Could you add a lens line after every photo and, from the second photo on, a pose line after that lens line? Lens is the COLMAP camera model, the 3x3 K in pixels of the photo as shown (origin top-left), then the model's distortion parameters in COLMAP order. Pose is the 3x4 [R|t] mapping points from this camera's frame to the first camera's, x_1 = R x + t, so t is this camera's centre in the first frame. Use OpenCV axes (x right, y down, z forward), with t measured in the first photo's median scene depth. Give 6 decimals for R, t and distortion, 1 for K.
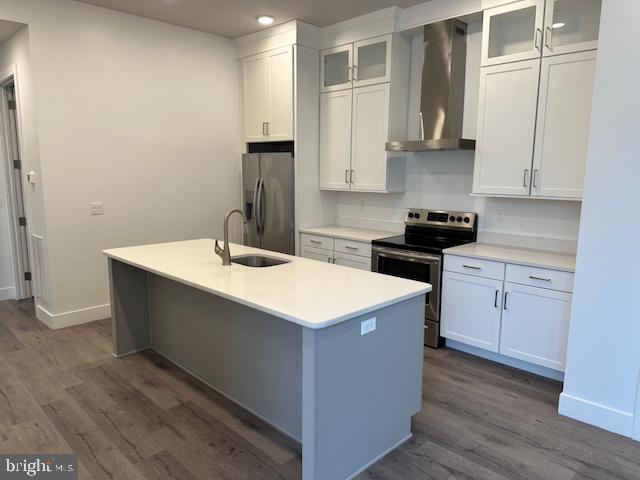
lens RADIAL K [[452.0, 0, 321.2], [0, 452.0, 249.2], [0, 0, 1]] dist [0.035578, -0.034255]
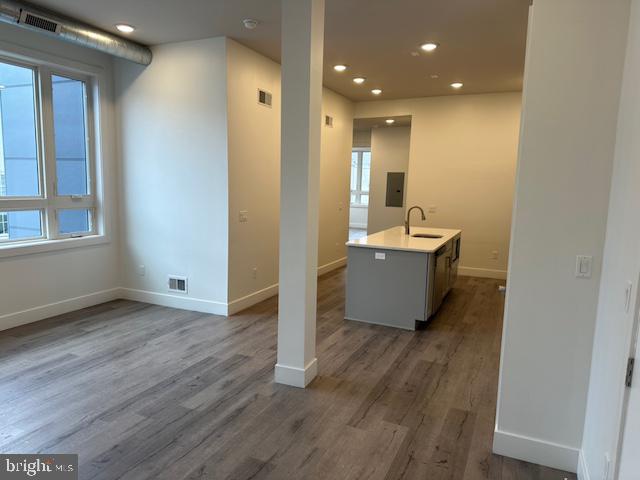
lens RADIAL K [[452.0, 0, 314.4], [0, 452.0, 240.1], [0, 0, 1]] dist [0.035578, -0.034255]
pose [[0.345335, 0.117485, -0.931097, 0.970034], [-0.182580, 0.981587, 0.056139, 0.014293], [0.920548, 0.150613, 0.360426, -0.046117]]
